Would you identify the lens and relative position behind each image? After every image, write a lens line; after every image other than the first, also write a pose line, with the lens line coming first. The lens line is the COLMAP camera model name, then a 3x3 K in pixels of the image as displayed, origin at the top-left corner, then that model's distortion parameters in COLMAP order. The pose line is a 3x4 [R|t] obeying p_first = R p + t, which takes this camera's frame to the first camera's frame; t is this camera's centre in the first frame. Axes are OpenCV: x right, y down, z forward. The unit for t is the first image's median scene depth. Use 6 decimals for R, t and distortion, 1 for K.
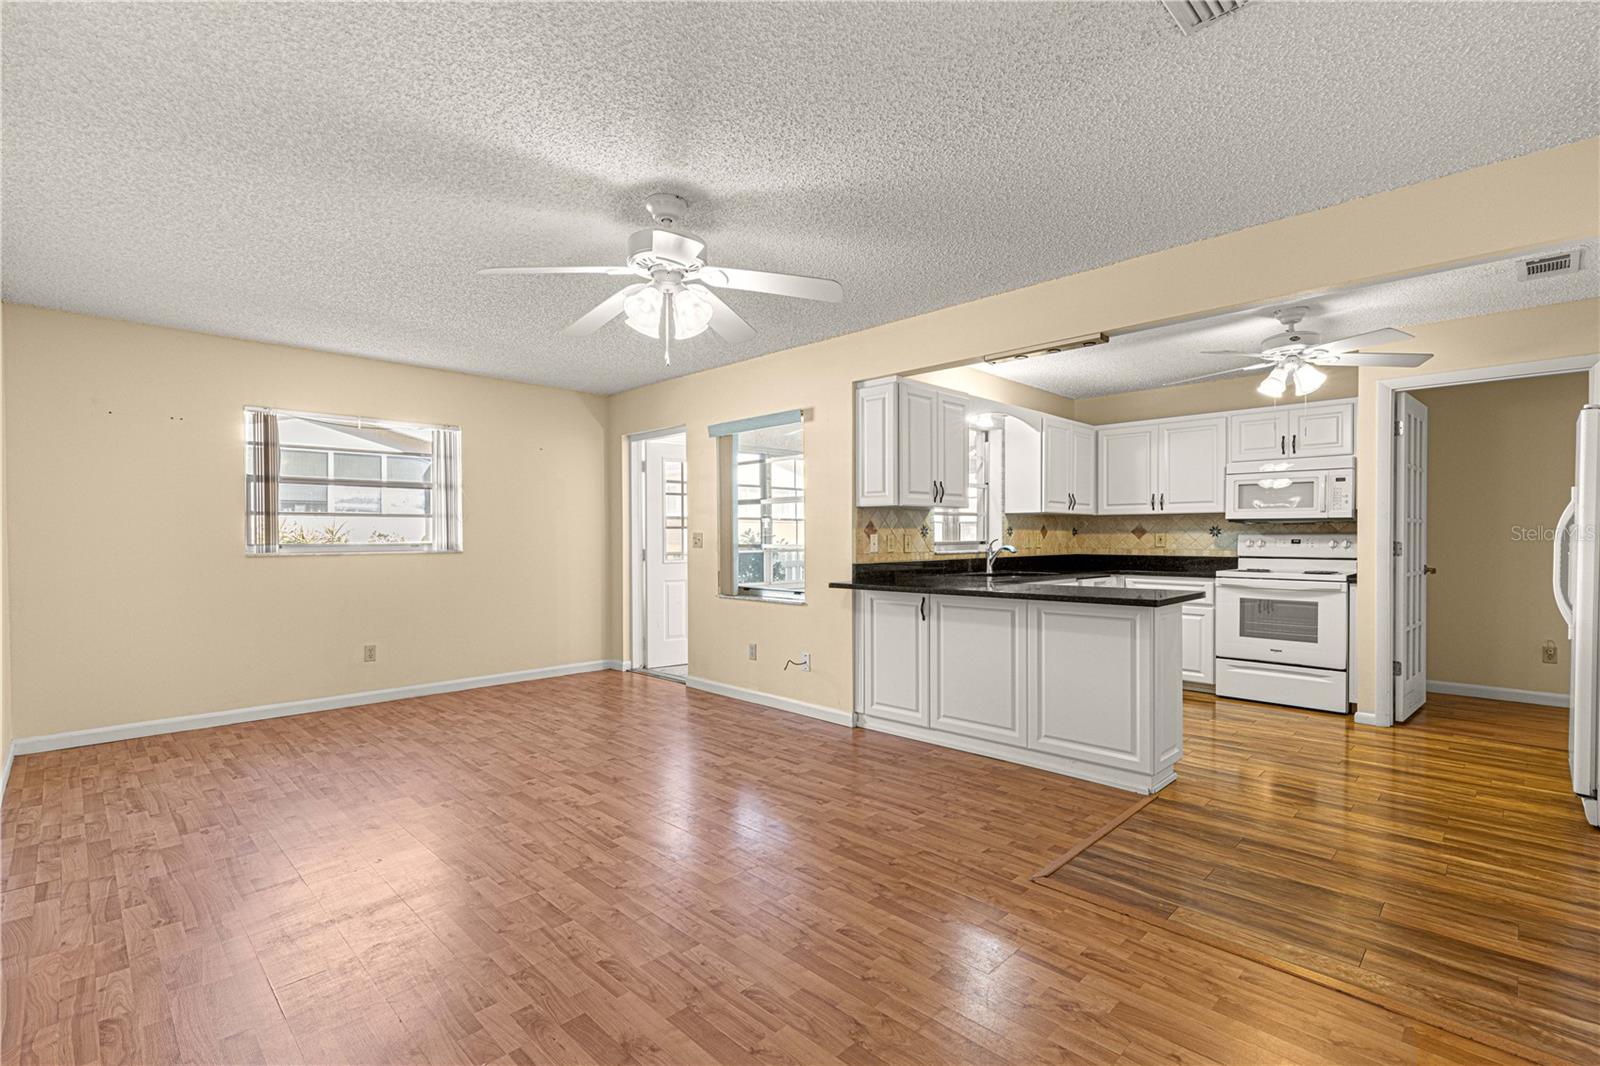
lens RADIAL K [[723.6, 0, 803.1], [0, 723.6, 546.9], [0, 0, 1]] dist [0.005690, 0.000120]
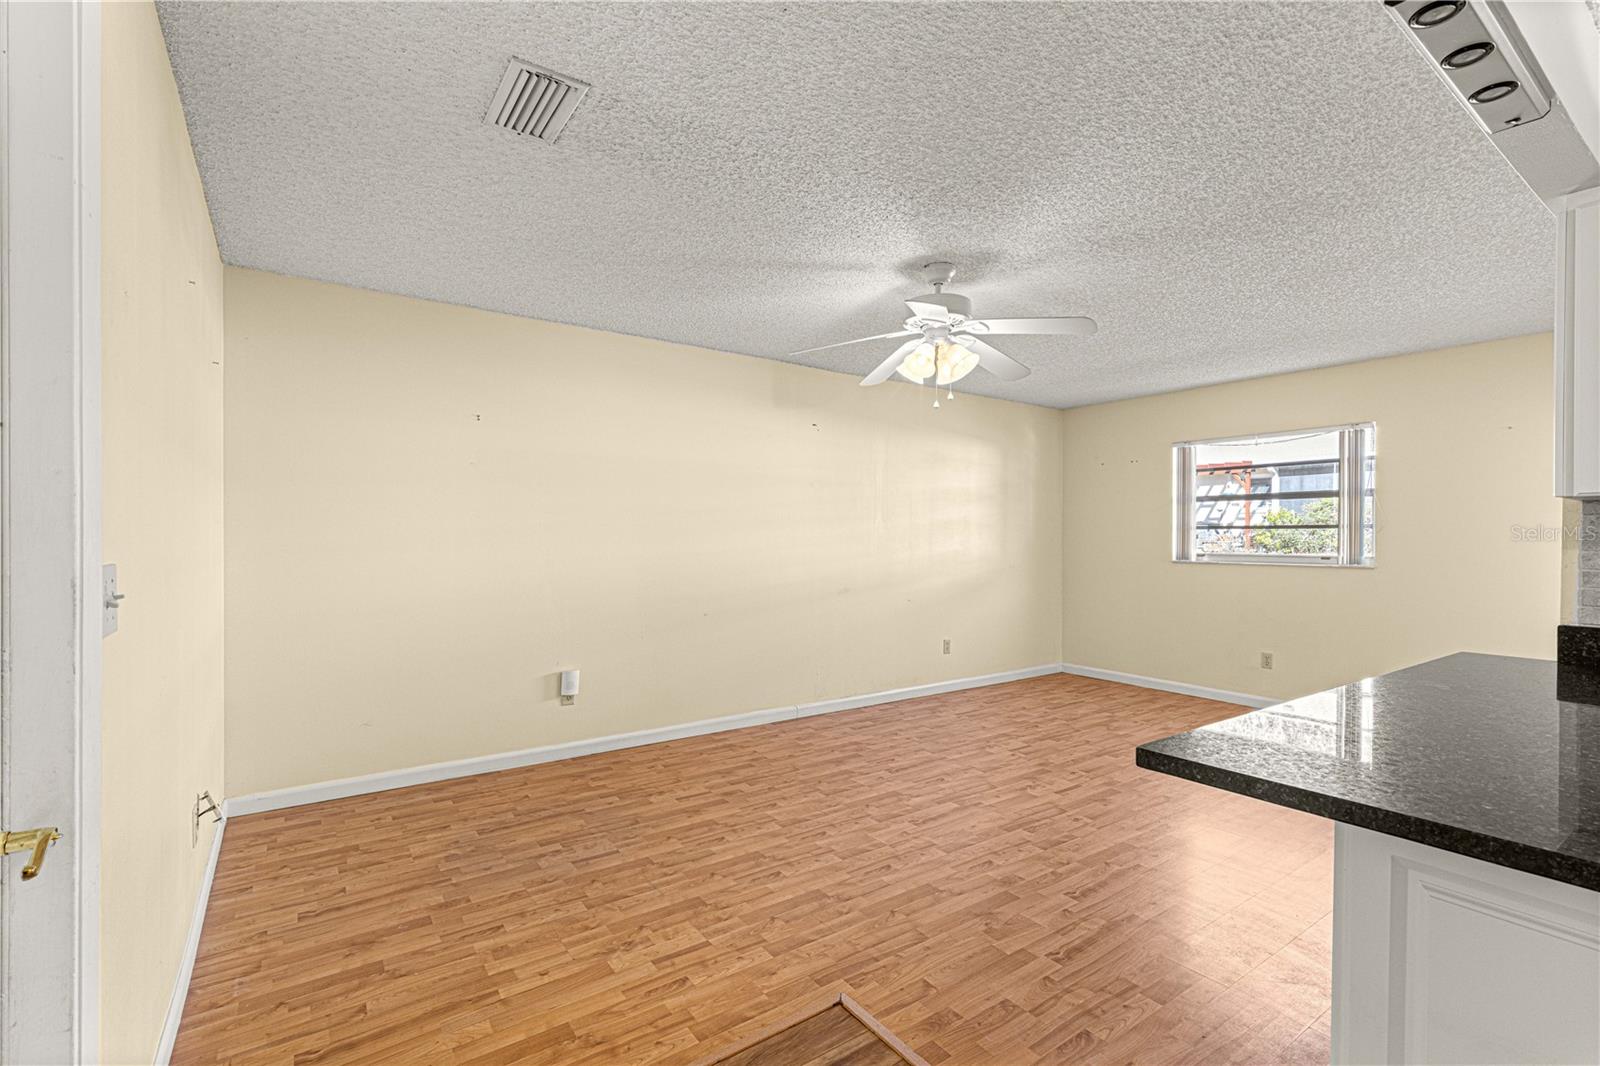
lens RADIAL K [[723.6, 0, 801.3], [0, 723.6, 536.7], [0, 0, 1]] dist [0.005690, 0.000120]
pose [[-0.172960, 0.001393, -0.984928, 0.998893], [-0.020064, 0.999787, 0.004937, -0.040297], [0.984724, 0.020616, -0.172895, 0.981405]]
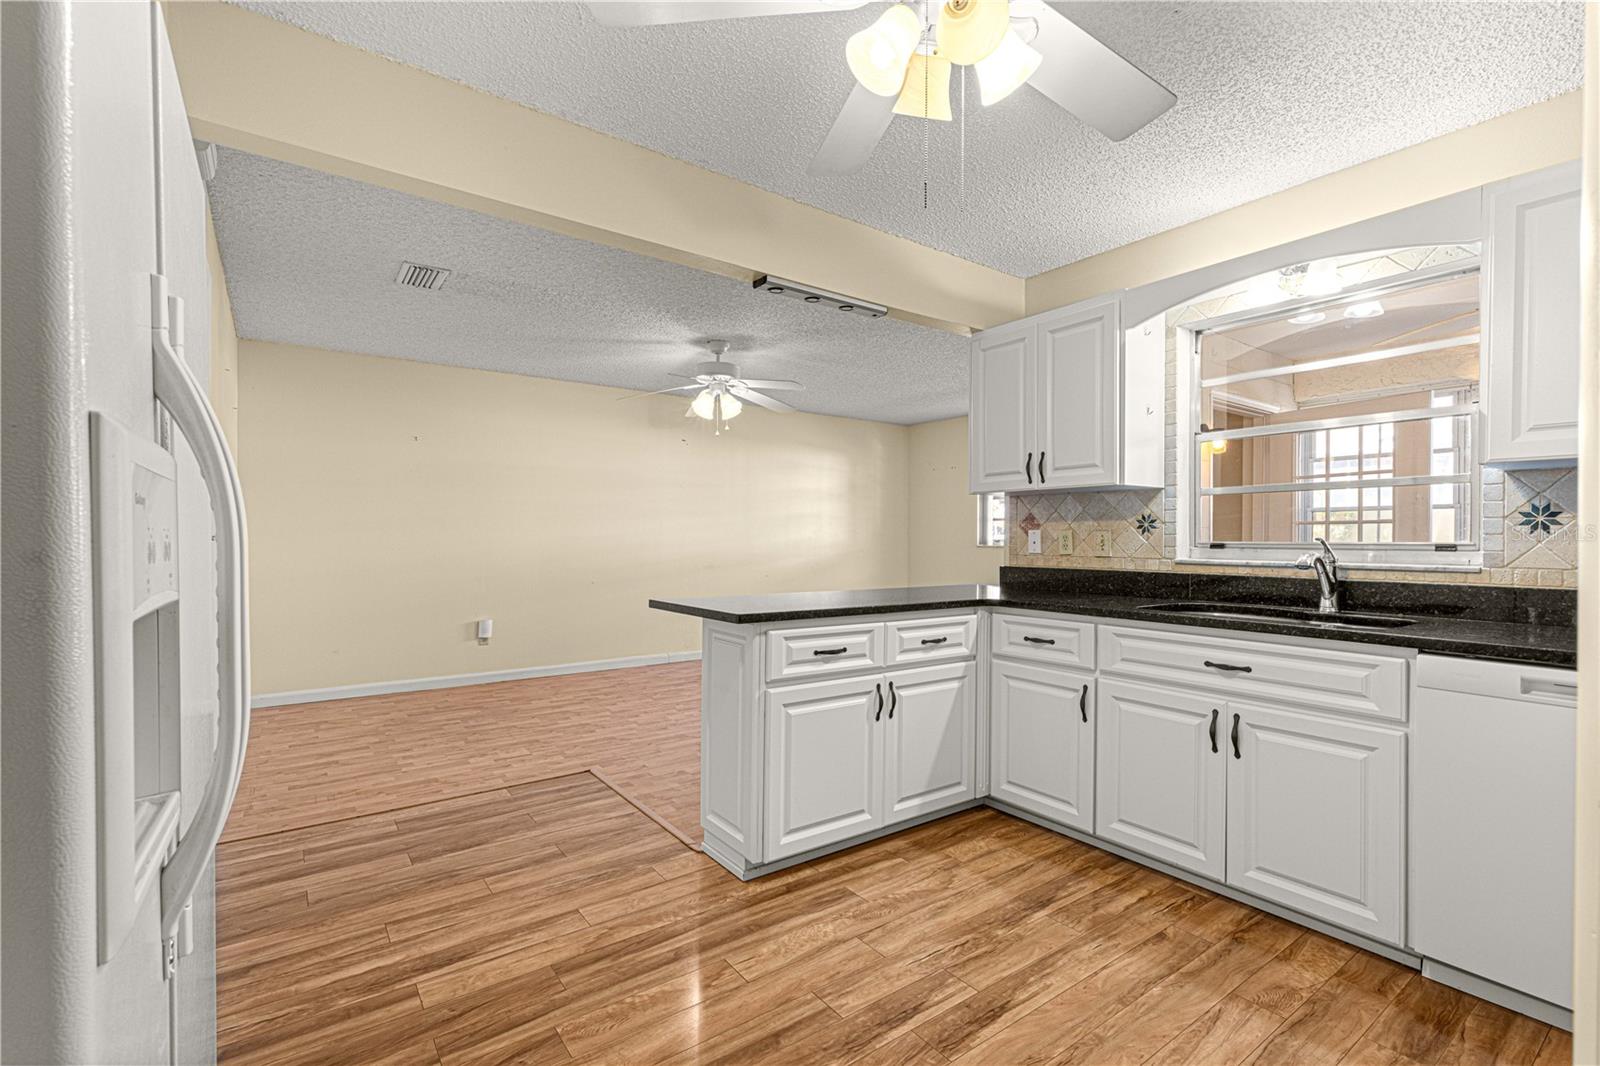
lens RADIAL K [[723.6, 0, 803.8], [0, 723.6, 536.1], [0, 0, 1]] dist [0.005690, 0.000120]
pose [[-0.157941, 0.001493, -0.987447, 1.508569], [-0.019739, 0.999794, 0.004669, -0.015905], [0.987251, 0.020229, -0.157879, 1.476002]]
